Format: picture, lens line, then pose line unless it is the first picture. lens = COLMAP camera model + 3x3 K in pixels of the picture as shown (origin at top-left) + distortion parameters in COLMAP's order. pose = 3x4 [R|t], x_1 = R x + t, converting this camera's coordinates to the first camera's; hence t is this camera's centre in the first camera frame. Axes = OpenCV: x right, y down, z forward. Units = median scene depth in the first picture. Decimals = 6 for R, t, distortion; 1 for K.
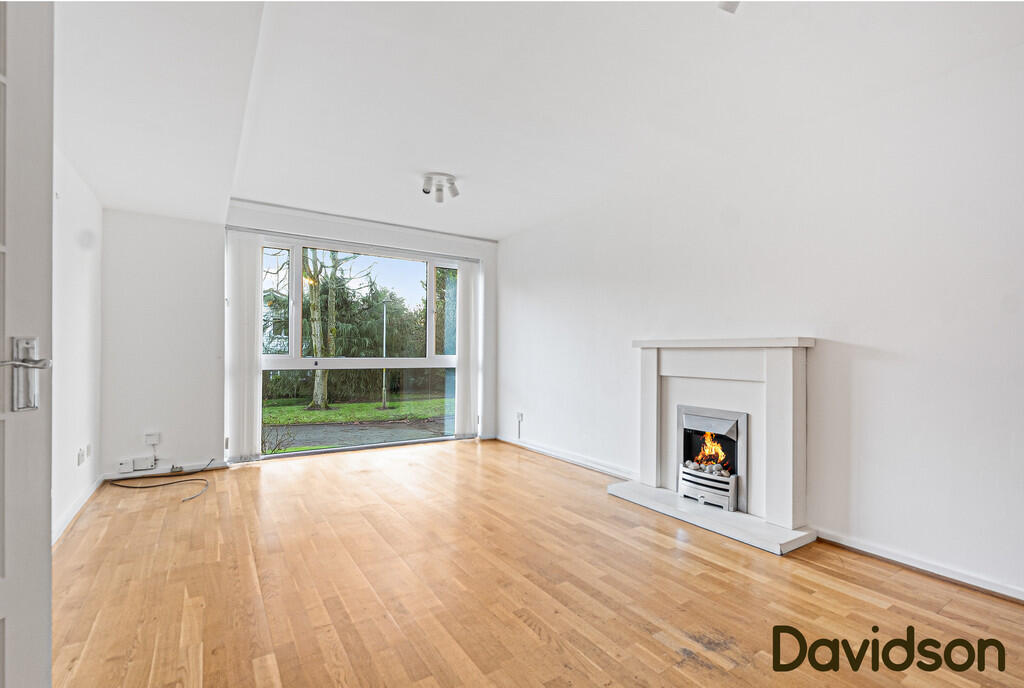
lens RADIAL K [[465.3, 0, 510.7], [0, 465.3, 353.0], [0, 0, 1]] dist [-0.002649, -0.000703]
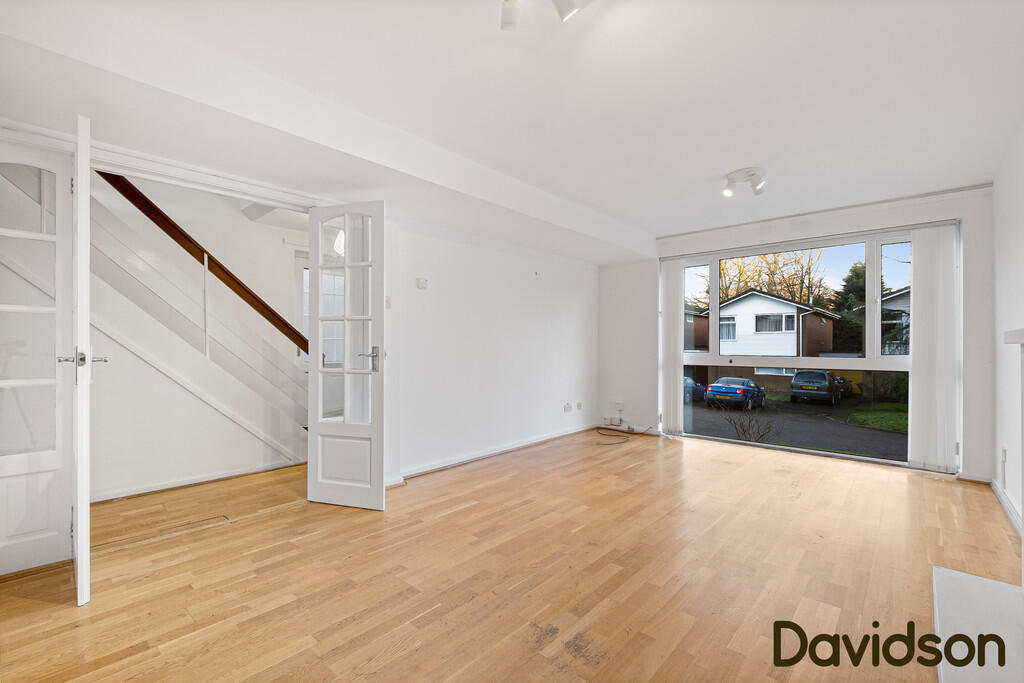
lens RADIAL K [[444.4, 0, 514.4], [0, 444.4, 340.6], [0, 0, 1]] dist [0.005441, 0.000298]
pose [[0.263626, -0.019032, -0.964437, 0.531818], [-0.003192, 0.999783, -0.020602, -0.003750], [0.964620, 0.008510, 0.263508, 0.245495]]
